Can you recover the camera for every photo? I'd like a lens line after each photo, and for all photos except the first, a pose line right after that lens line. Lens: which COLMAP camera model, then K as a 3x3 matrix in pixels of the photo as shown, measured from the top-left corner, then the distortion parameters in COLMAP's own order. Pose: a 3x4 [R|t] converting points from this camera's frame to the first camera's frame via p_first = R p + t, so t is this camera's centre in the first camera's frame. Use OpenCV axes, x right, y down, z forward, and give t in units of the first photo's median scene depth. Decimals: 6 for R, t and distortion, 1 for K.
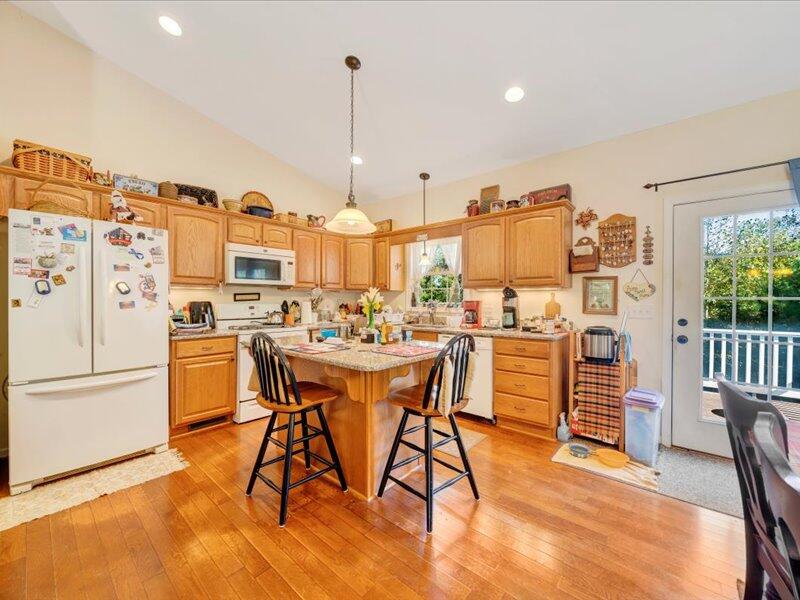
lens RADIAL K [[323.9, 0, 396.0], [0, 323.9, 300.5], [0, 0, 1]] dist [-0.003677, -0.000289]
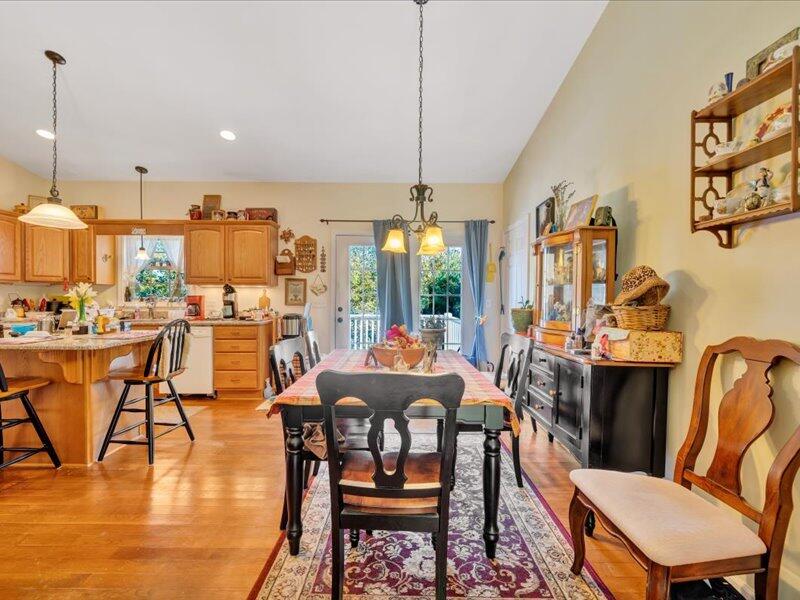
lens RADIAL K [[352.7, 0, 396.5], [0, 352.7, 301.4], [0, 0, 1]] dist [-0.003422, -0.000407]
pose [[0.751643, -0.008269, 0.659518, -0.052272], [-0.003183, 0.999864, 0.016164, -0.000670], [-0.659562, -0.014248, 0.751515, -0.446865]]
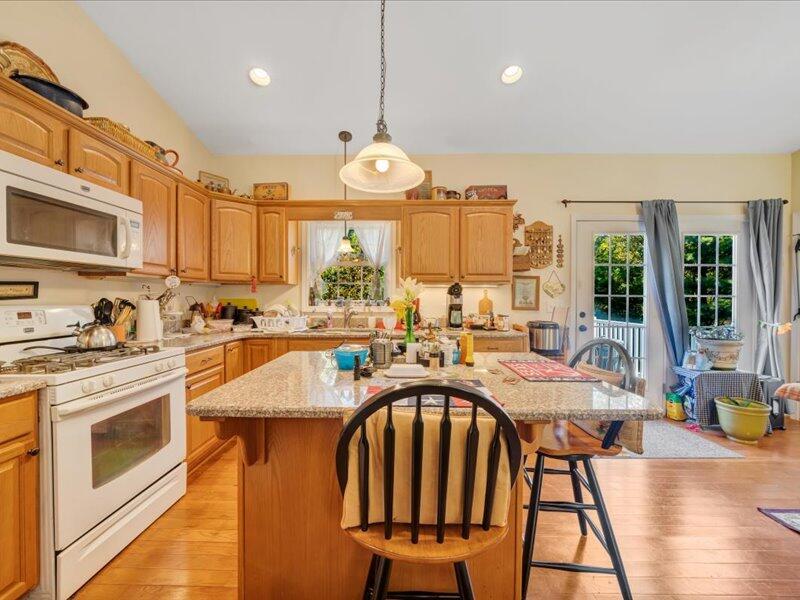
lens RADIAL K [[323.9, 0, 396.0], [0, 323.9, 300.5], [0, 0, 1]] dist [-0.003677, -0.000289]
pose [[0.764340, -0.007492, 0.644770, -0.429949], [0.001308, 0.999948, 0.010069, -0.001262], [-0.644812, -0.006853, 0.764310, 0.446049]]
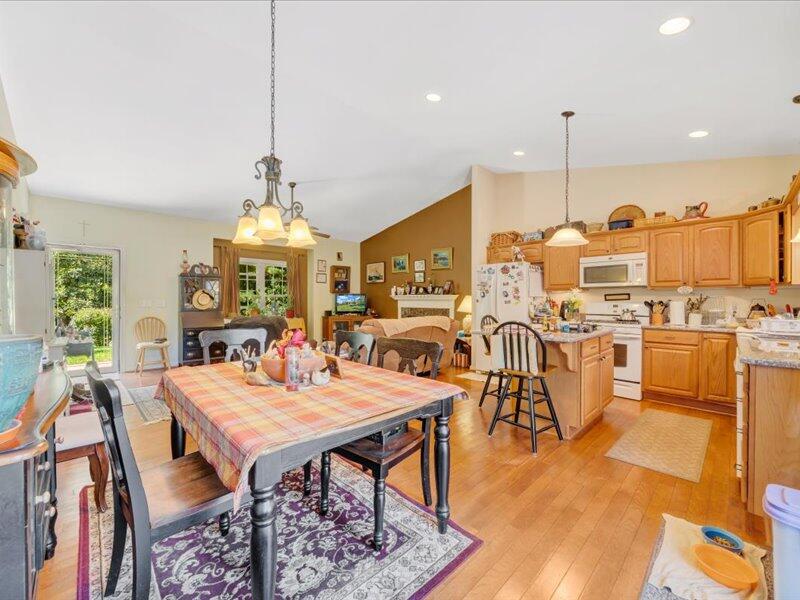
lens RADIAL K [[332.7, 0, 394.0], [0, 332.7, 301.6], [0, 0, 1]] dist [-0.002701, -0.000386]
pose [[-0.088477, 0.002216, -0.996076, 1.057529], [-0.002474, 0.999994, 0.002445, 0.006044], [0.996075, 0.002681, -0.088471, 0.368609]]
